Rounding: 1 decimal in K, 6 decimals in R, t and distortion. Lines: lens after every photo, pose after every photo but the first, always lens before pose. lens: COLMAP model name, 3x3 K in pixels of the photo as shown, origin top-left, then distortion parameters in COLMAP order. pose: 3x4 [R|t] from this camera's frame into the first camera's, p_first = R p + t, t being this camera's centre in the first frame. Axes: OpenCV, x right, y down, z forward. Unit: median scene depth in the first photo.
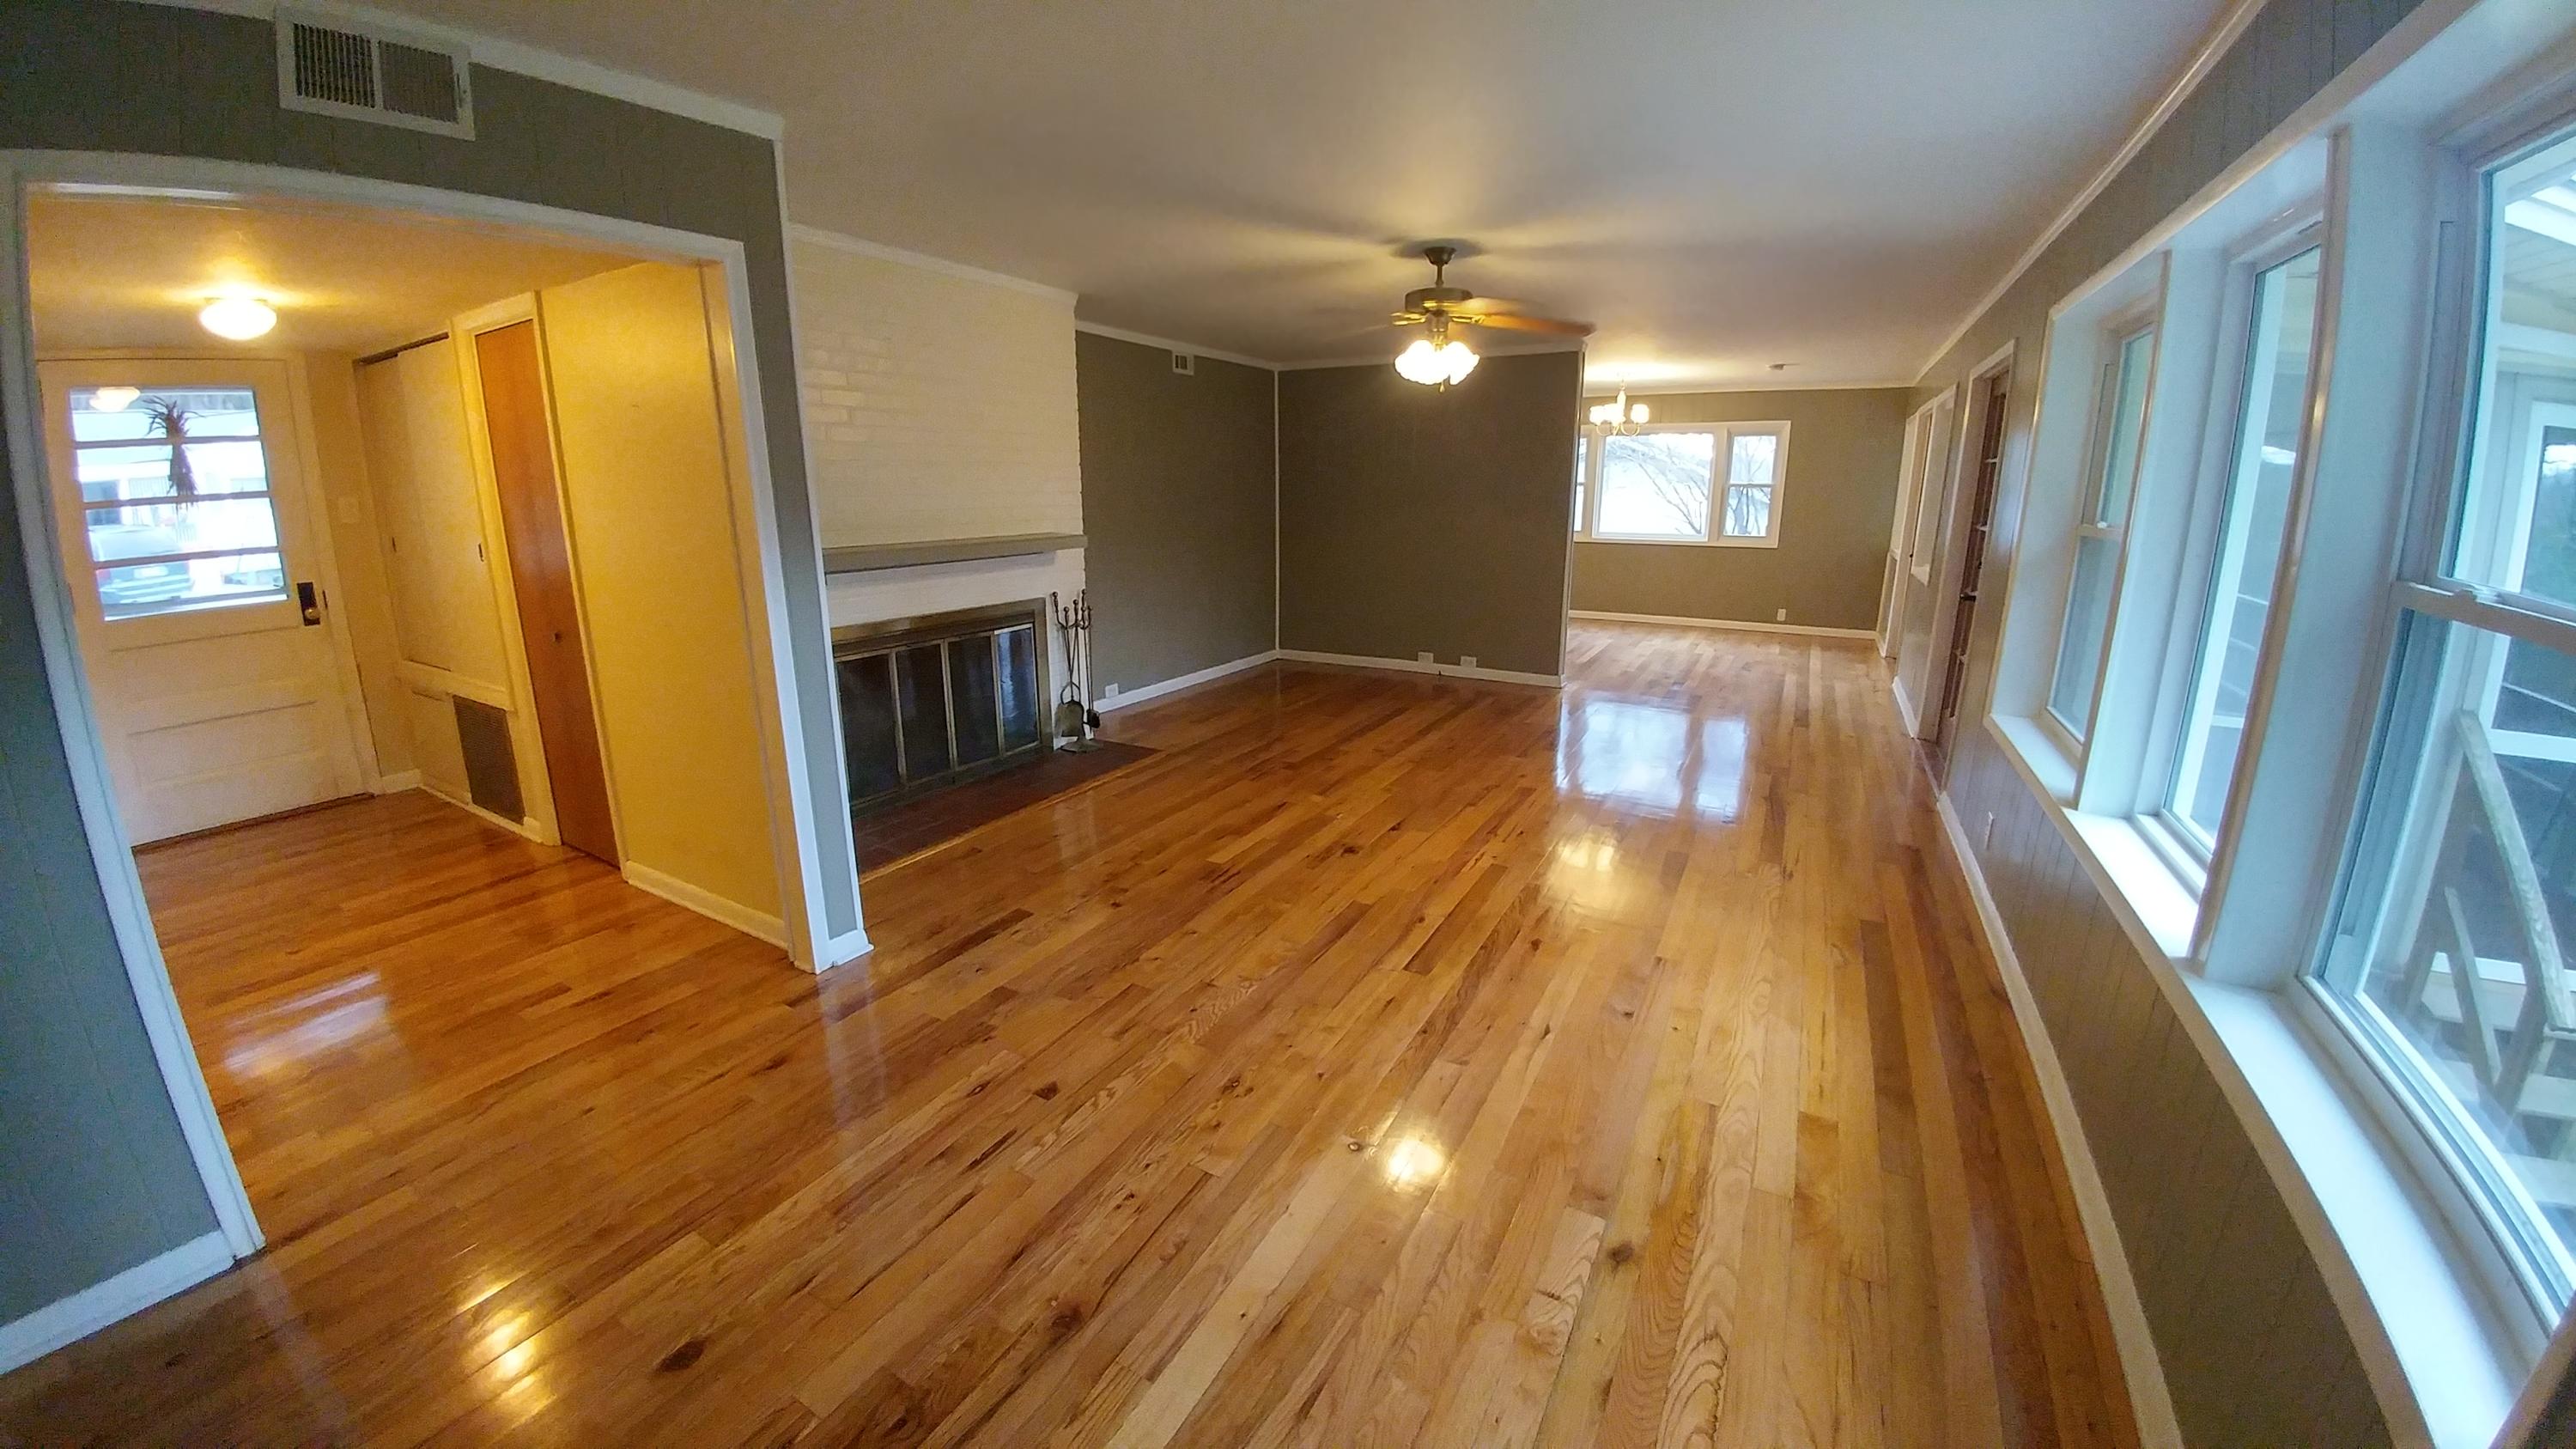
lens RADIAL K [[925.2, 0, 1288.4], [0, 925.2, 709.2], [0, 0, 1]] dist [-0.027909, -0.009522]
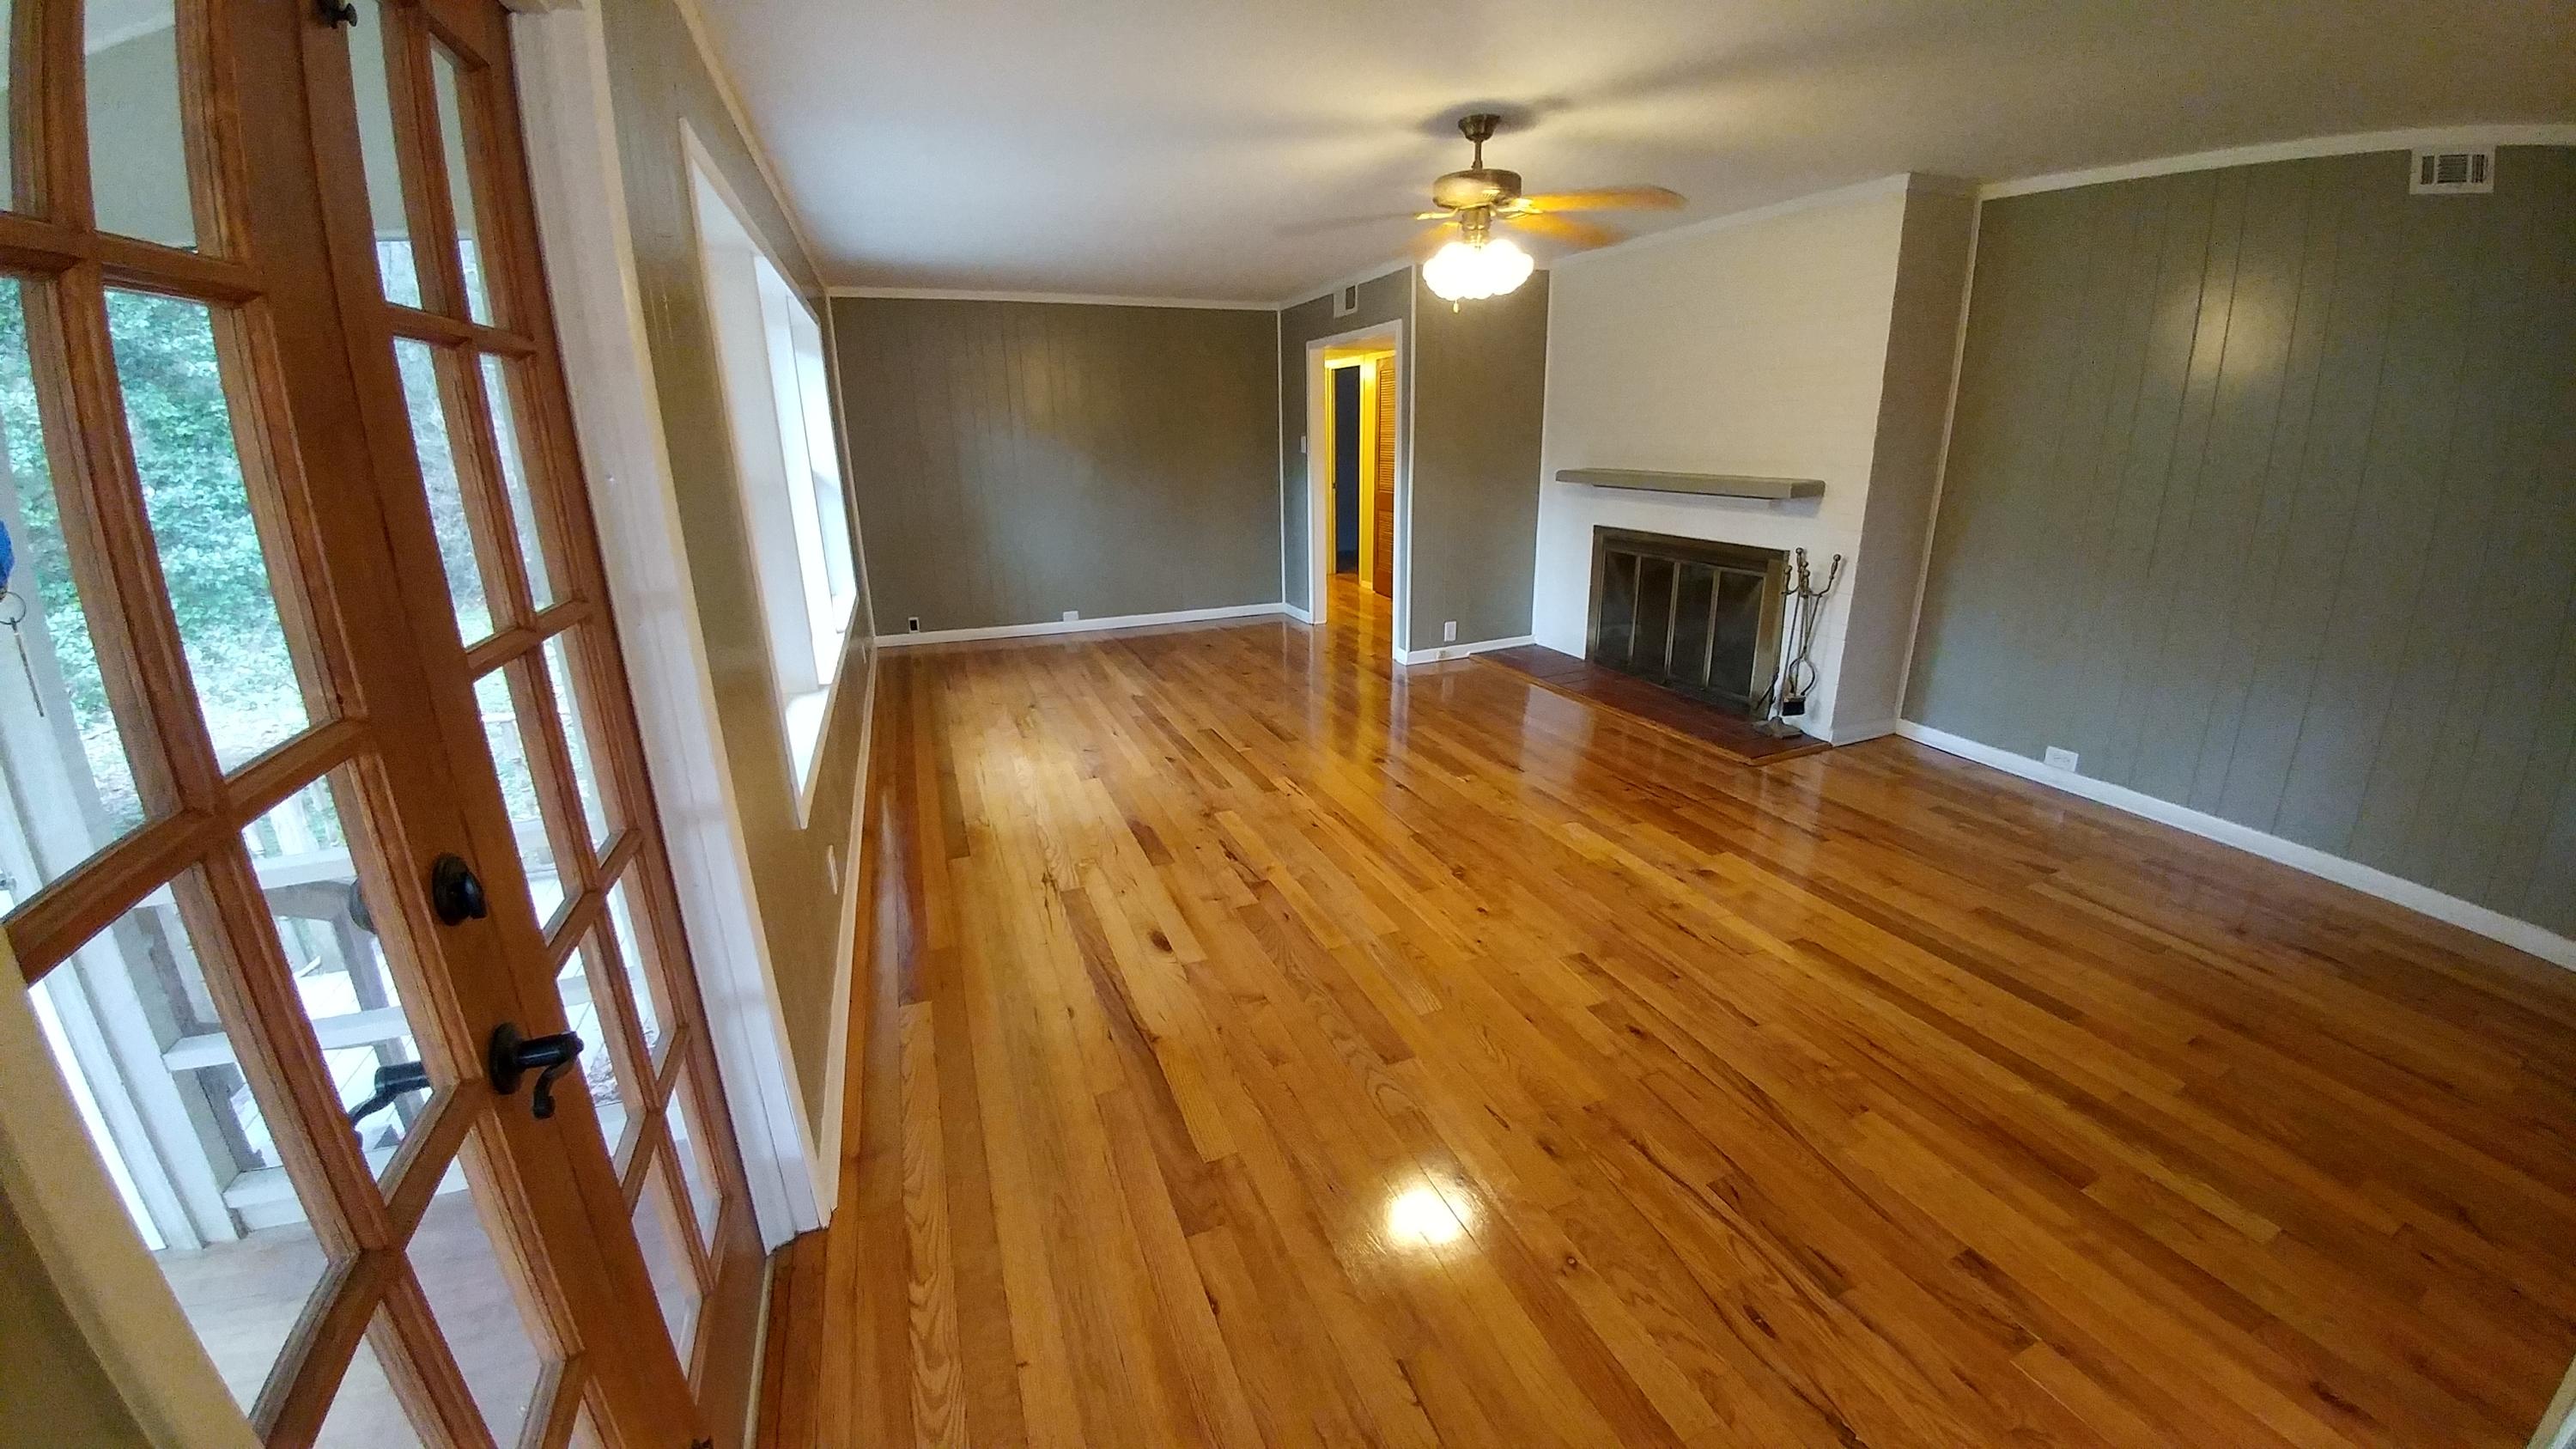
lens RADIAL K [[925.2, 0, 1288.4], [0, 925.2, 709.2], [0, 0, 1]] dist [-0.027909, -0.009522]
pose [[-0.619640, 0.242955, -0.746337, 0.846366], [-0.170469, 0.886530, 0.430122, -0.323759], [0.766150, 0.393748, -0.507913, 1.289315]]
